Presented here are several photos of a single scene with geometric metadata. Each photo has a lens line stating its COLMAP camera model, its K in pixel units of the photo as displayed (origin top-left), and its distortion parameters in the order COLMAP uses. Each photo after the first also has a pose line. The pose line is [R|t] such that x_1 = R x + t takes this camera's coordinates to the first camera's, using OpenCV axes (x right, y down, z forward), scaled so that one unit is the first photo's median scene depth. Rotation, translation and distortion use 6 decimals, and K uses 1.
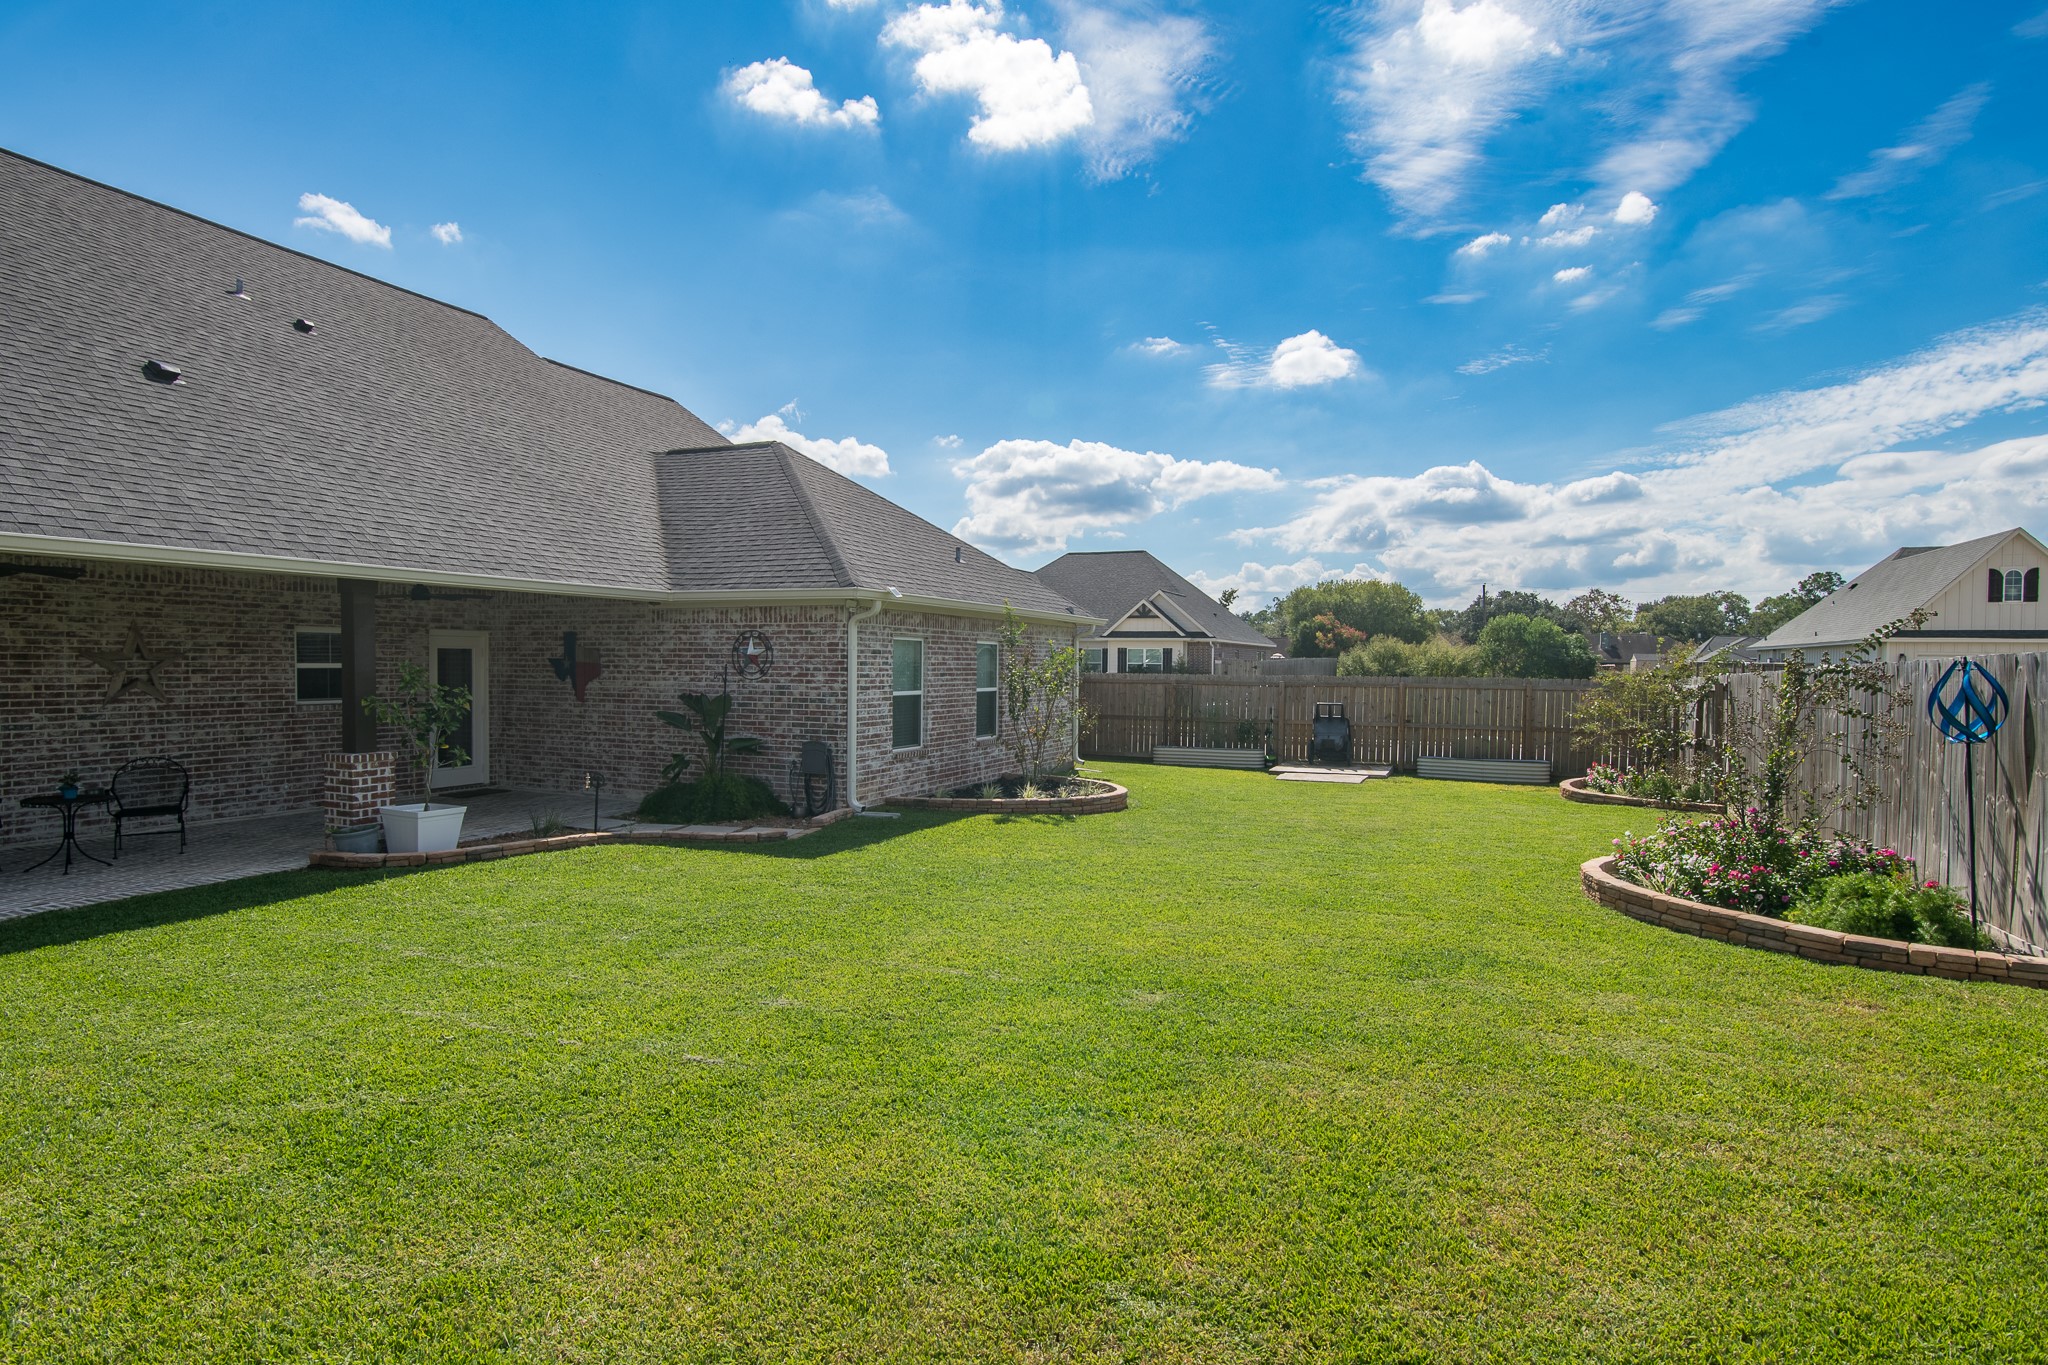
lens RADIAL K [[1071.8, 0, 1032.3], [0, 1071.8, 691.7], [0, 0, 1]] dist [0.005487, 0.000128]
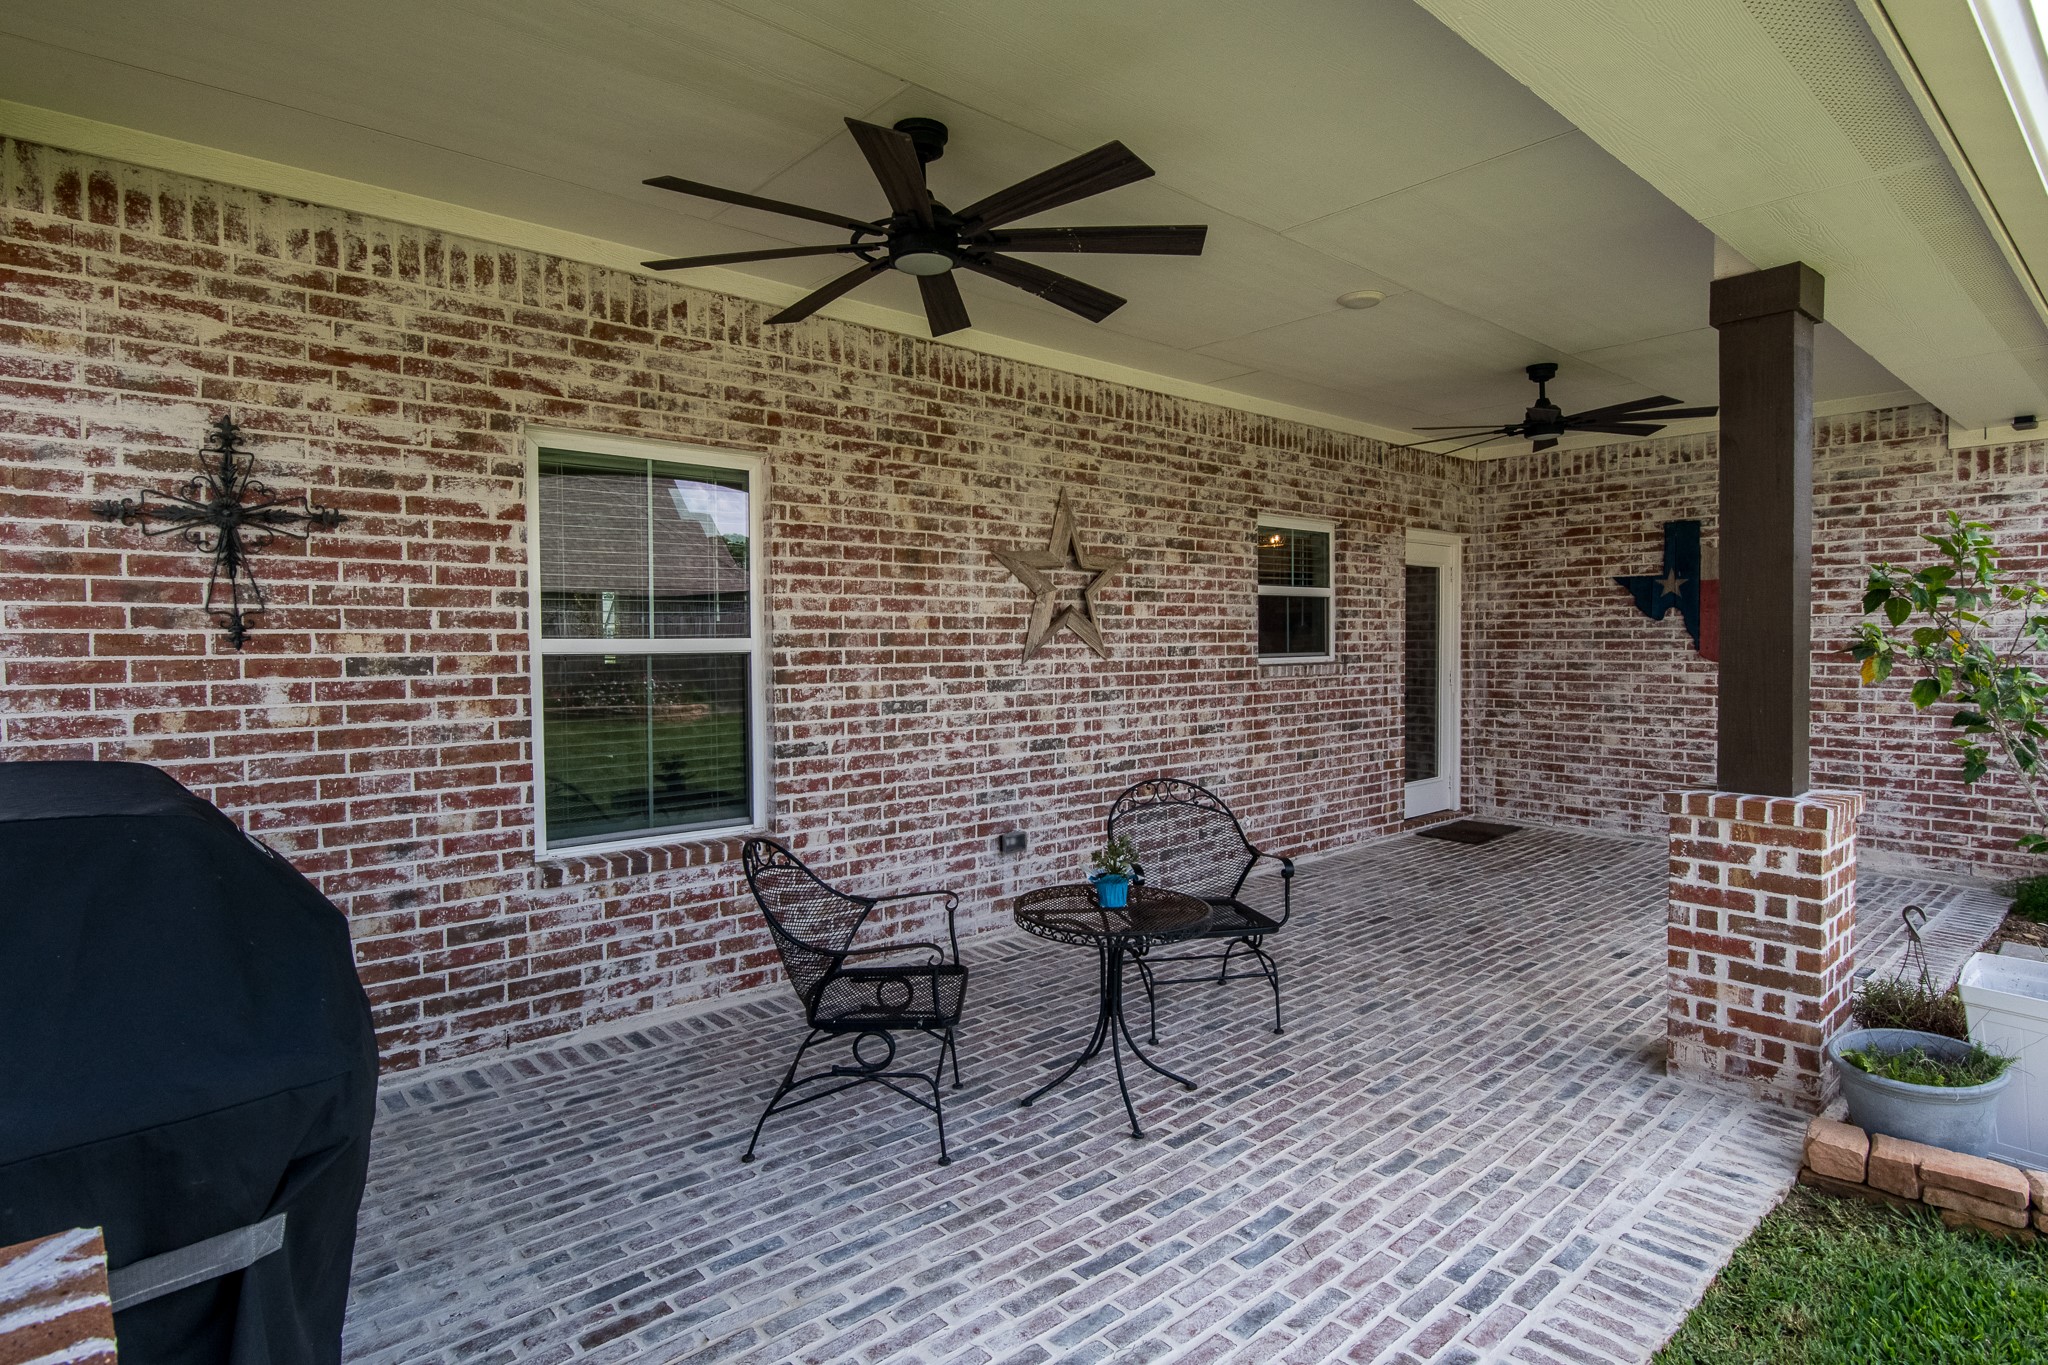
lens RADIAL K [[1016.3, 0, 1020.6], [0, 1016.3, 666.9], [0, 0, 1]] dist [-0.003681, -0.004419]
pose [[0.897577, -0.002812, -0.440848, -0.645286], [0.002771, 0.999996, -0.000737, 0.014982], [0.440848, -0.000560, 0.897581, 0.574551]]
